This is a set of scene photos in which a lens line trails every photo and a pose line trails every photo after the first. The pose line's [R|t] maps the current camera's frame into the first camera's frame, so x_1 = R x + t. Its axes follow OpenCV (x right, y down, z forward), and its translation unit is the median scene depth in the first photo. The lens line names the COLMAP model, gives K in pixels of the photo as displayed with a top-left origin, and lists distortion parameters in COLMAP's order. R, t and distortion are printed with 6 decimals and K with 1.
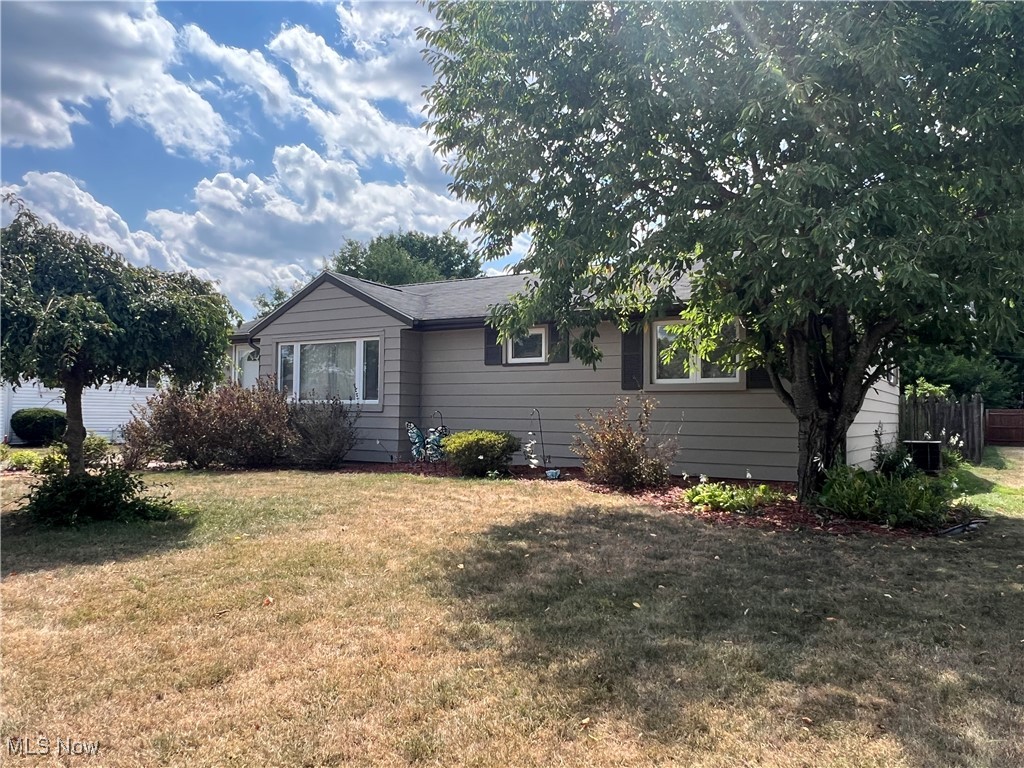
lens RADIAL K [[751.3, 0, 512.0], [0, 751.3, 384.0], [0, 0, 1]] dist [0.000825, 0.000285]
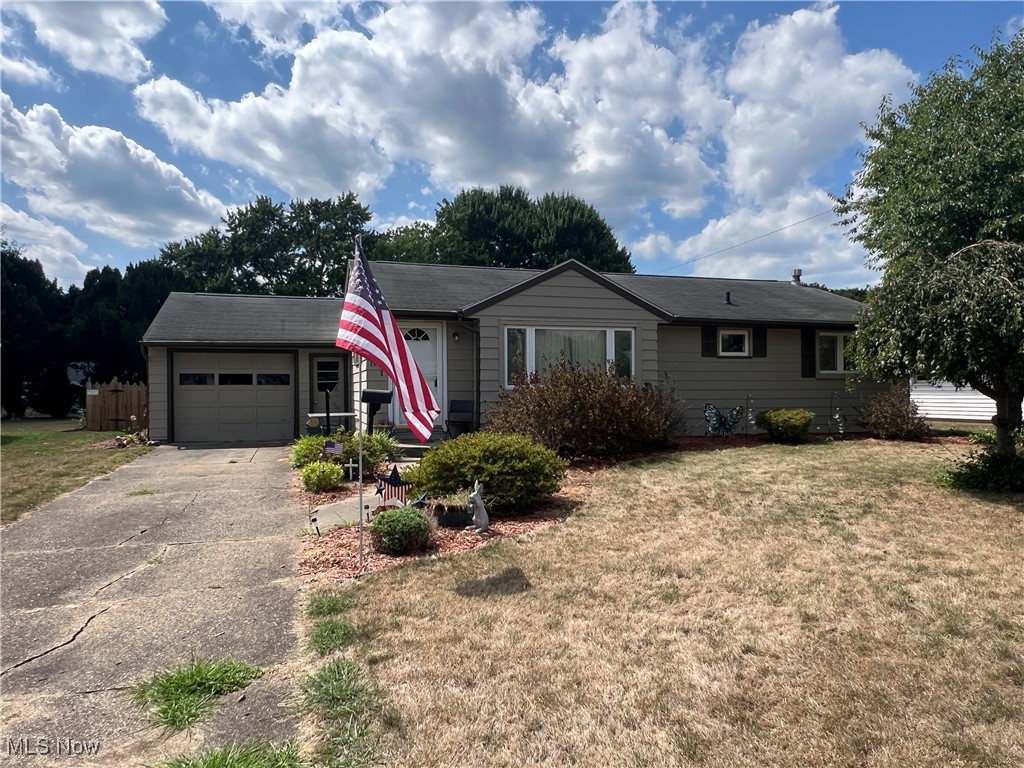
lens RADIAL K [[703.0, 0, 512.0], [0, 703.0, 384.0], [0, 0, 1]] dist [-0.002033, -0.000931]
pose [[0.652527, -0.012330, 0.757665, -1.078260], [-0.022682, 0.999102, 0.035794, -0.013545], [-0.757426, -0.040542, 0.651661, 0.458621]]
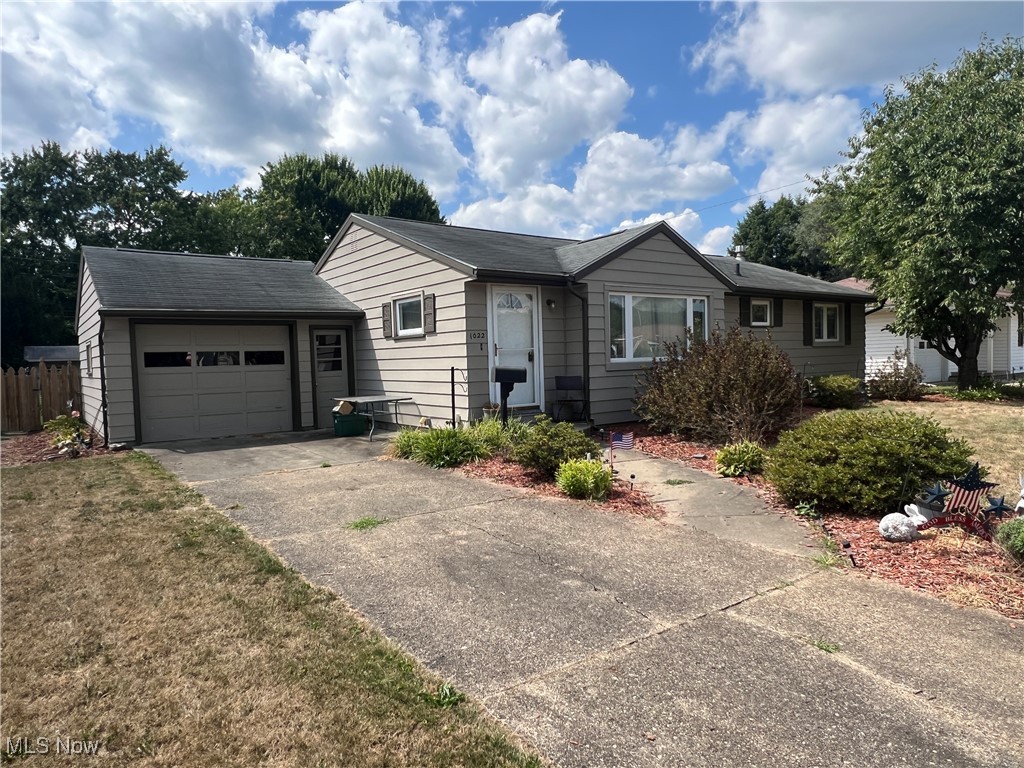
lens RADIAL K [[672.2, 0, 512.0], [0, 672.2, 384.0], [0, 0, 1]] dist [-0.000445, -0.002624]
pose [[0.358094, -0.056553, 0.931971, -1.186475], [-0.012101, 0.997799, 0.065197, 0.002861], [-0.933607, -0.034625, 0.356621, 0.913123]]
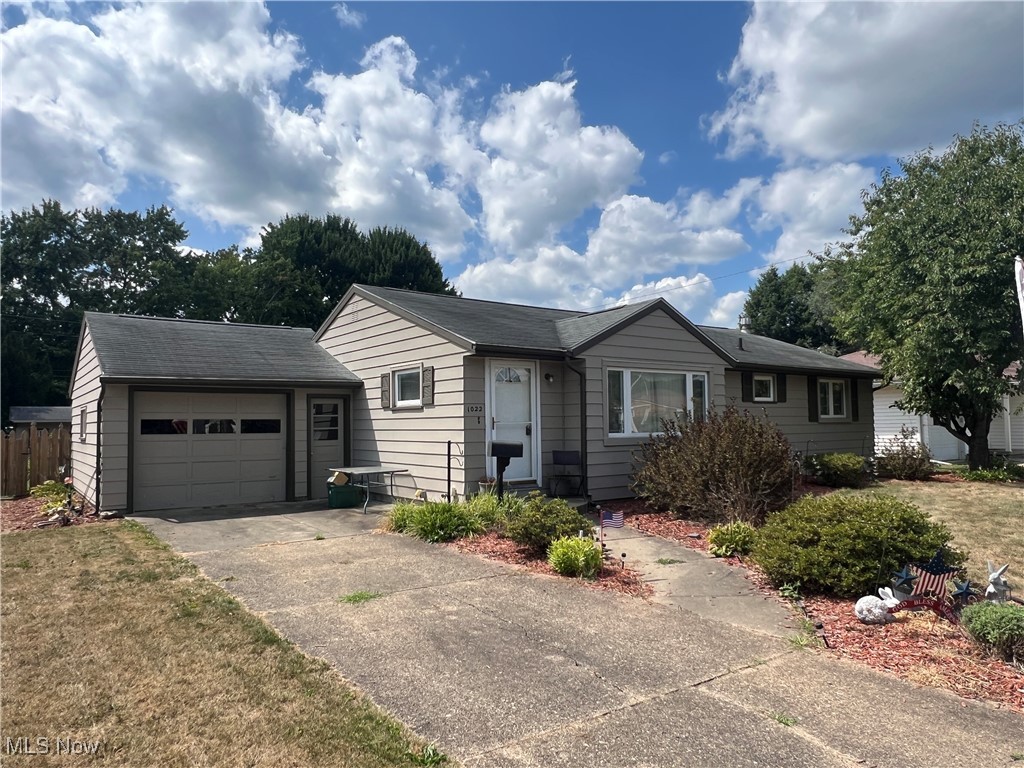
lens RADIAL K [[712.0, 0, 512.0], [0, 712.0, 384.0], [0, 0, 1]] dist [-0.000256, 0.000115]
pose [[0.363144, 0.037867, 0.930963, -1.228809], [-0.028667, 0.999155, -0.029458, -0.008049], [-0.931292, -0.015990, 0.363922, 0.888919]]
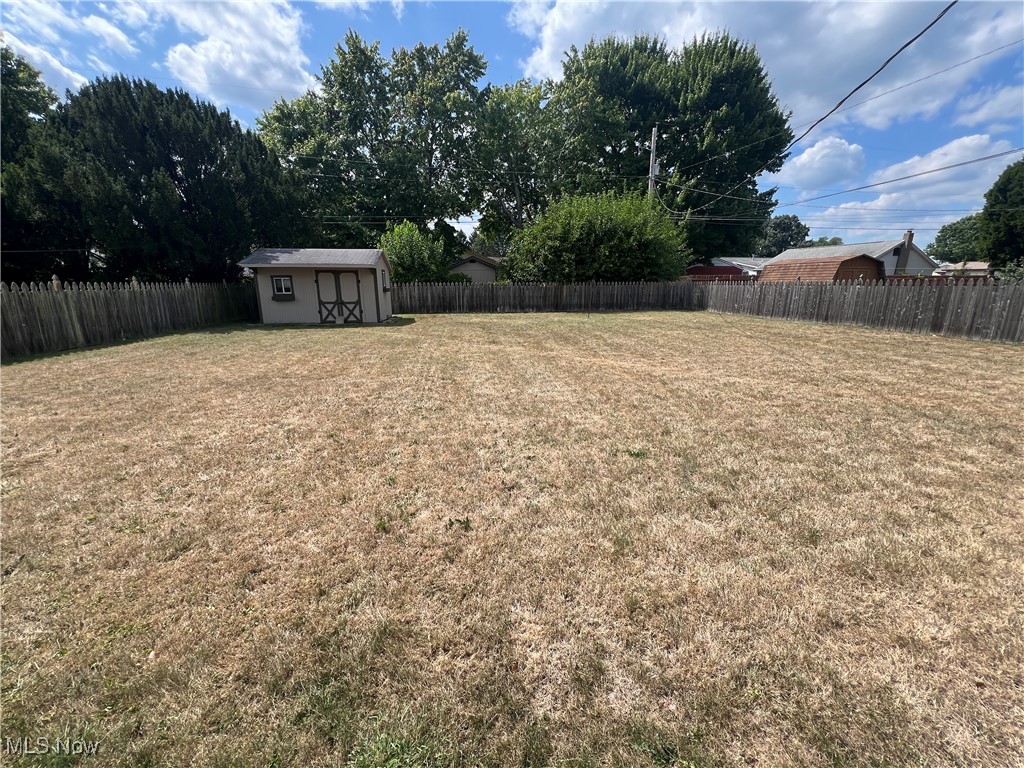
lens RADIAL K [[409.0, 0, 509.9], [0, 409.0, 383.9], [0, 0, 1]] dist [-0.001330, 0.000671]
pose [[0.764182, -0.166972, 0.623013, 0.031491], [-0.019416, 0.959519, 0.280974, 0.086247], [-0.644708, -0.226812, 0.730006, 1.837616]]
